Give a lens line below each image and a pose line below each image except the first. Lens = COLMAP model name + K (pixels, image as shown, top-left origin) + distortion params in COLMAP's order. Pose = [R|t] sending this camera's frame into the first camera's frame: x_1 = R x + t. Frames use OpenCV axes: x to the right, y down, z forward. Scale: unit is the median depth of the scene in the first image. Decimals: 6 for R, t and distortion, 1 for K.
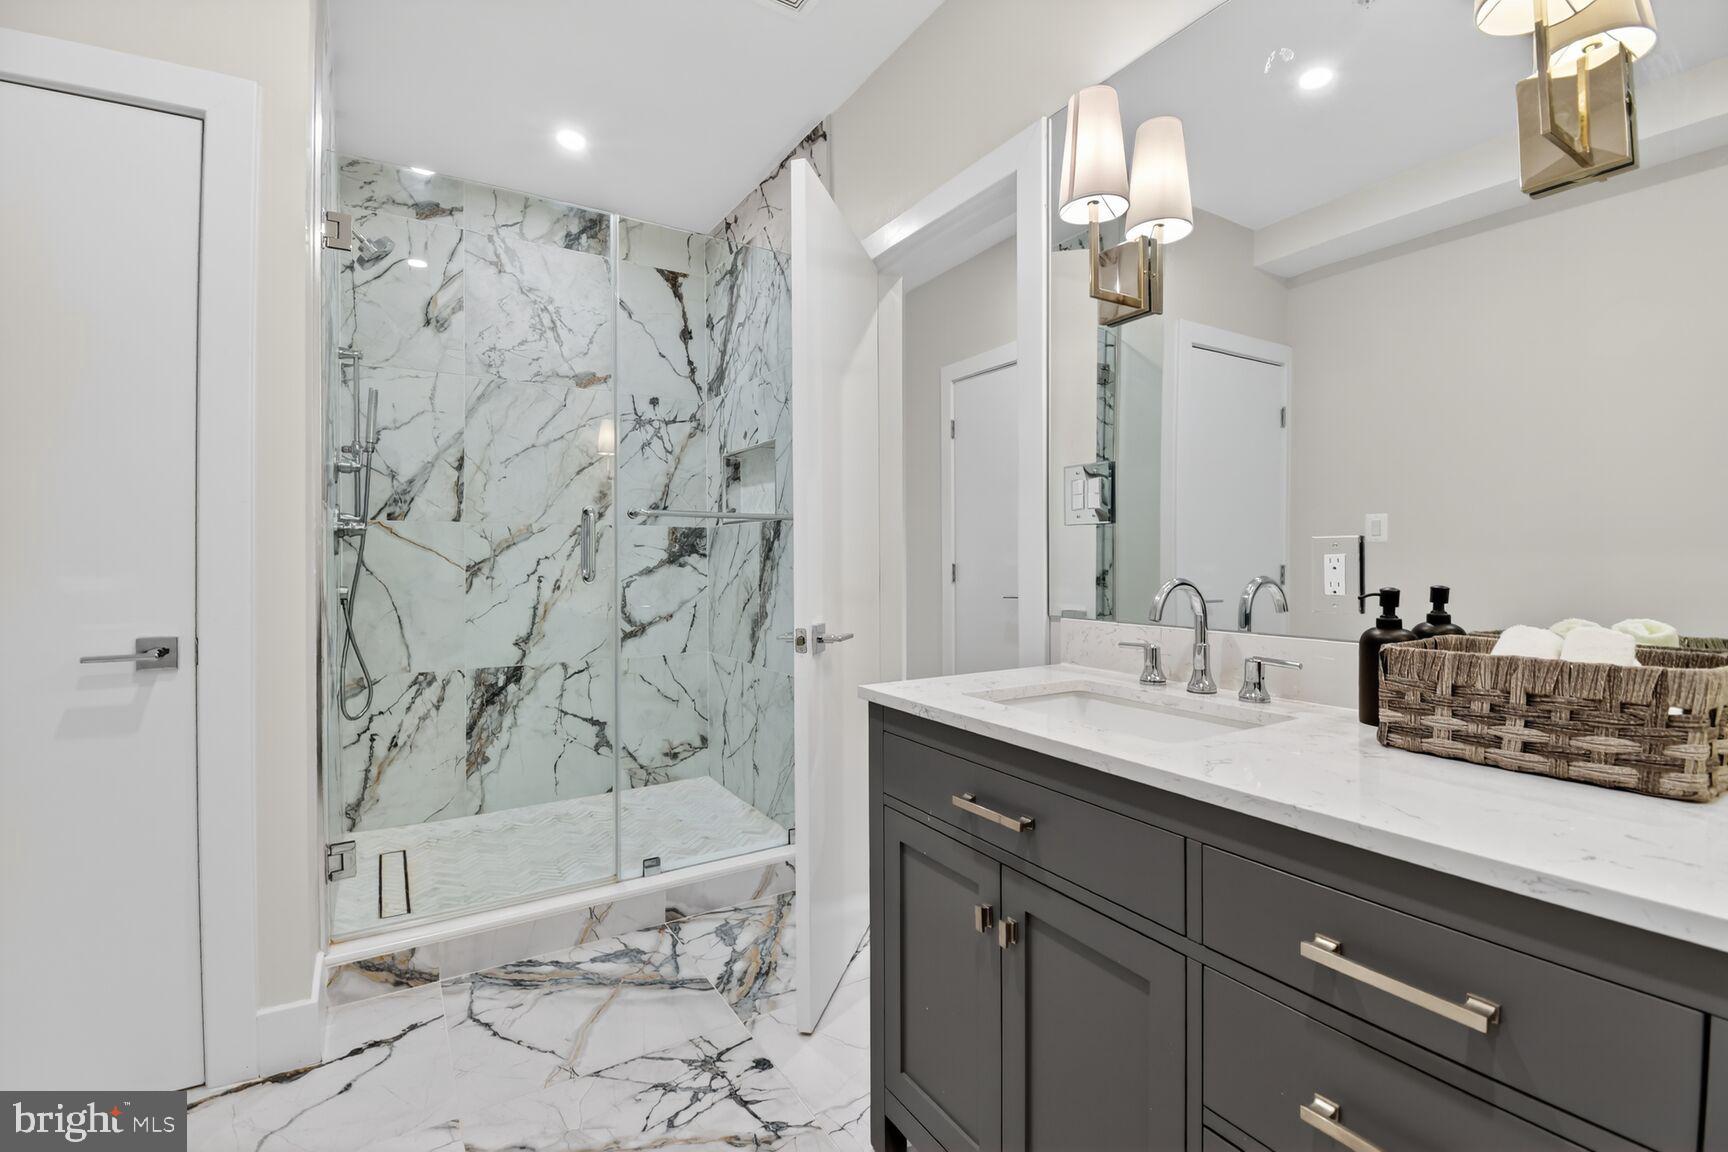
lens RADIAL K [[790.1, 0, 862.8], [0, 790.1, 546.3], [0, 0, 1]] dist [0.004779, -0.006519]
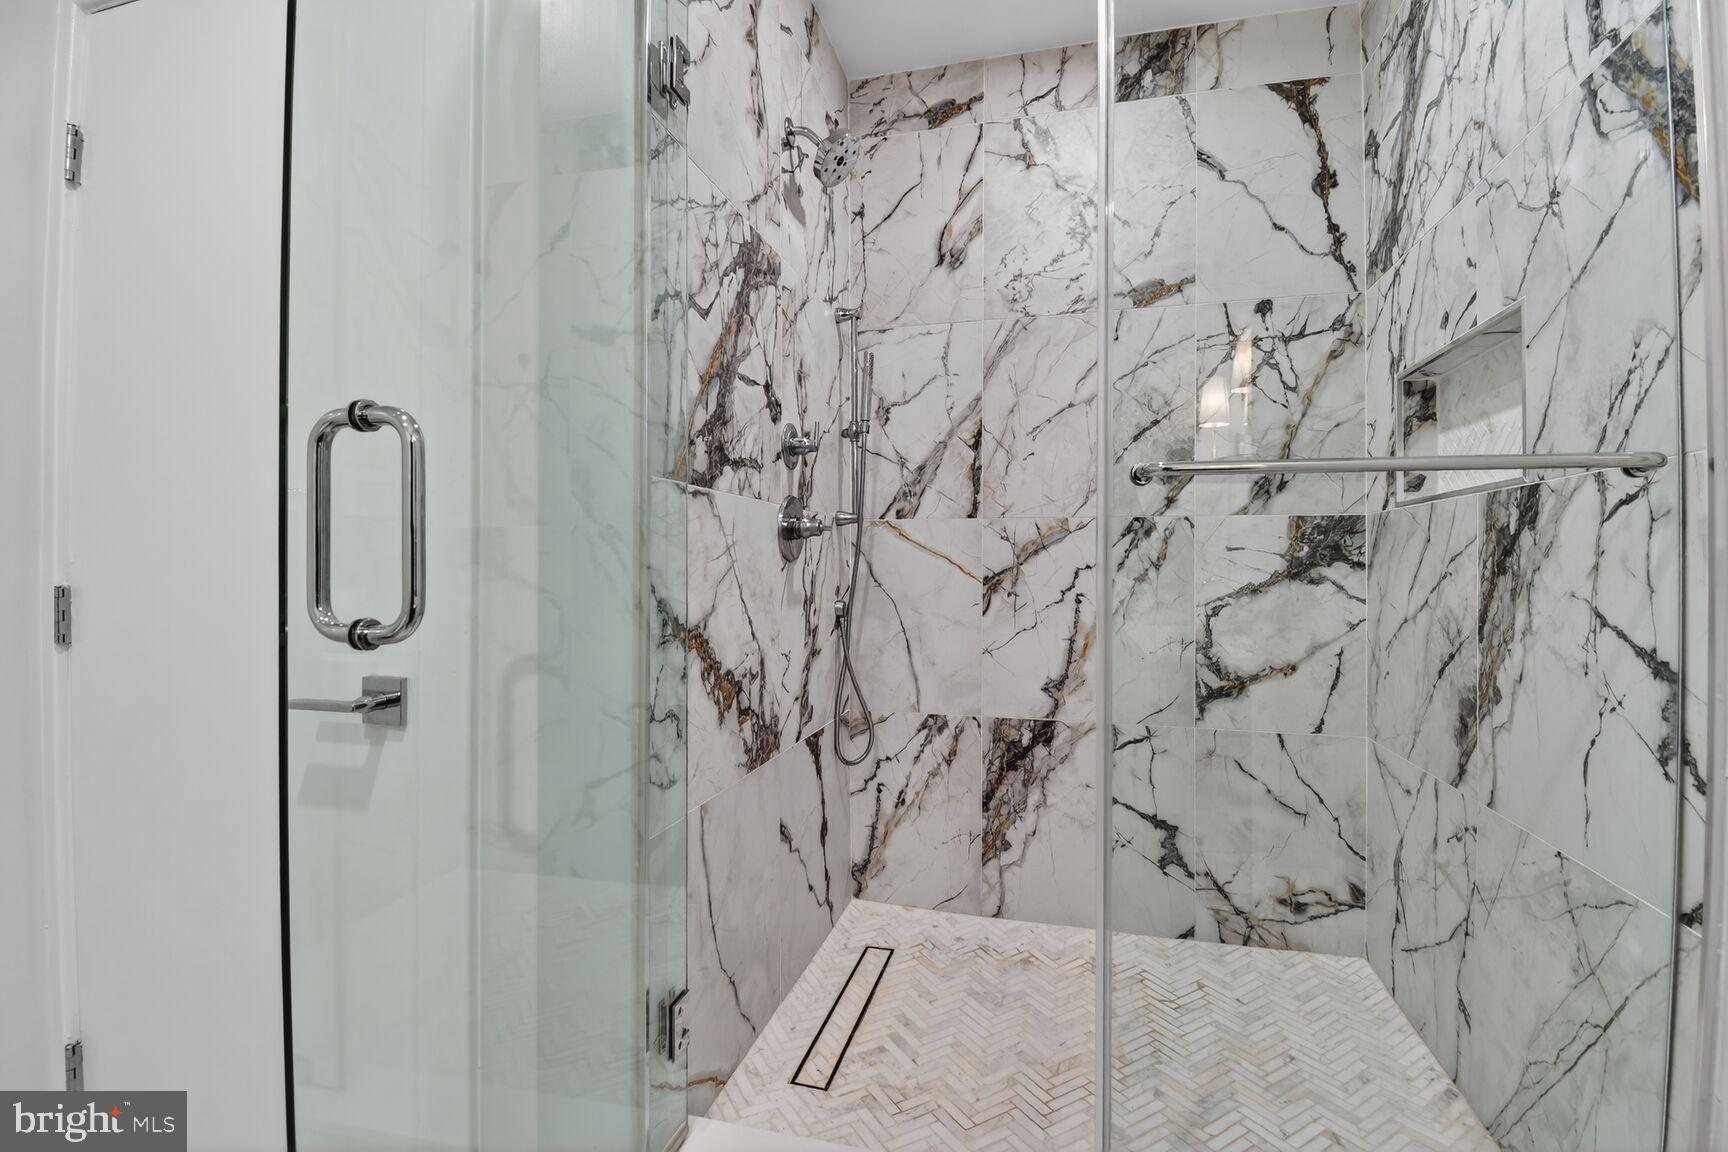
lens RADIAL K [[790.1, 0, 868.1], [0, 790.1, 564.9], [0, 0, 1]] dist [0.004779, -0.006519]
pose [[0.696297, 0.005807, -0.717731, -0.044915], [0.004955, 0.999905, 0.012898, 0.003006], [0.717737, -0.012537, 0.696201, 0.397136]]
